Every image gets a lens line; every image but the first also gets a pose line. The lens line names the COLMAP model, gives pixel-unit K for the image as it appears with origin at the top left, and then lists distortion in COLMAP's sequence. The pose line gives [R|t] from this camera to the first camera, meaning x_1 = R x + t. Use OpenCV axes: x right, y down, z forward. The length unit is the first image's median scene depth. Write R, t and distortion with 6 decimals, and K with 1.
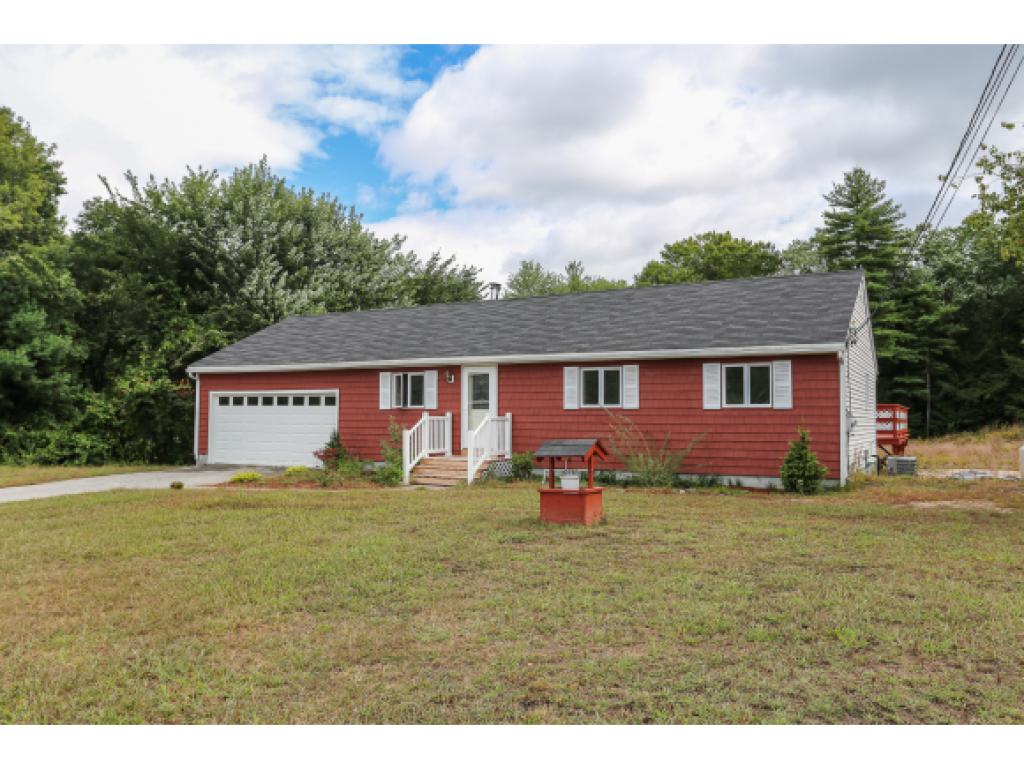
lens RADIAL K [[822.7, 0, 512.0], [0, 822.7, 384.5], [0, 0, 1]] dist [-0.003541, 0.001256]
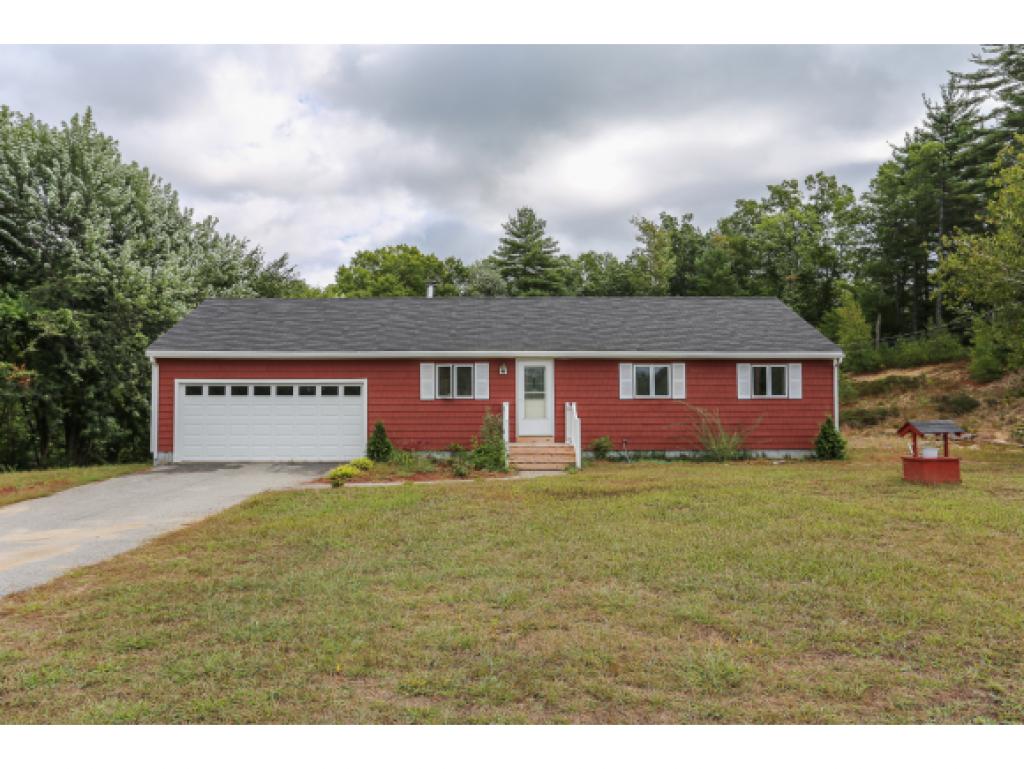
lens RADIAL K [[737.8, 0, 512.0], [0, 737.8, 384.5], [0, 0, 1]] dist [-0.003189, -0.001512]
pose [[0.847461, 0.010964, 0.530745, -0.480786], [-0.015018, 0.999882, 0.003326, 0.005981], [-0.530646, -0.010790, 0.847525, 0.150780]]
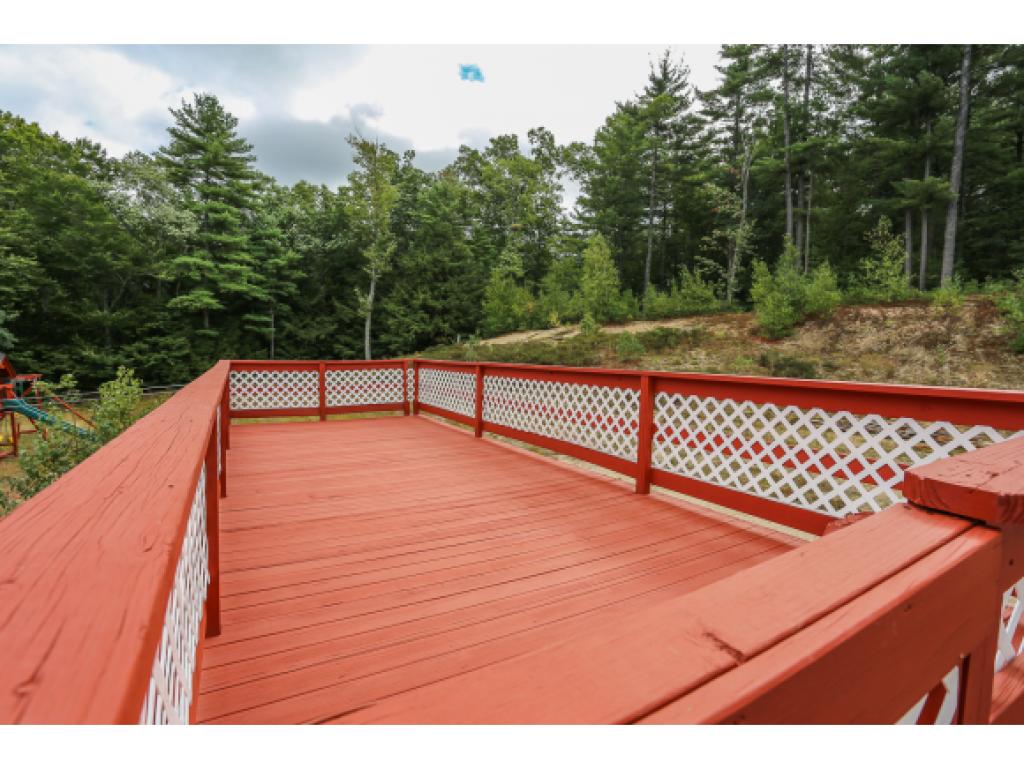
lens RADIAL K [[504.3, 0, 507.2], [0, 504.3, 384.9], [0, 0, 1]] dist [-0.079429, 0.034878]
pose [[0.524292, -0.047010, 0.850240, 0.265370], [-0.053522, 0.994681, 0.088001, 0.015442], [-0.849855, -0.091645, 0.518988, 0.955197]]
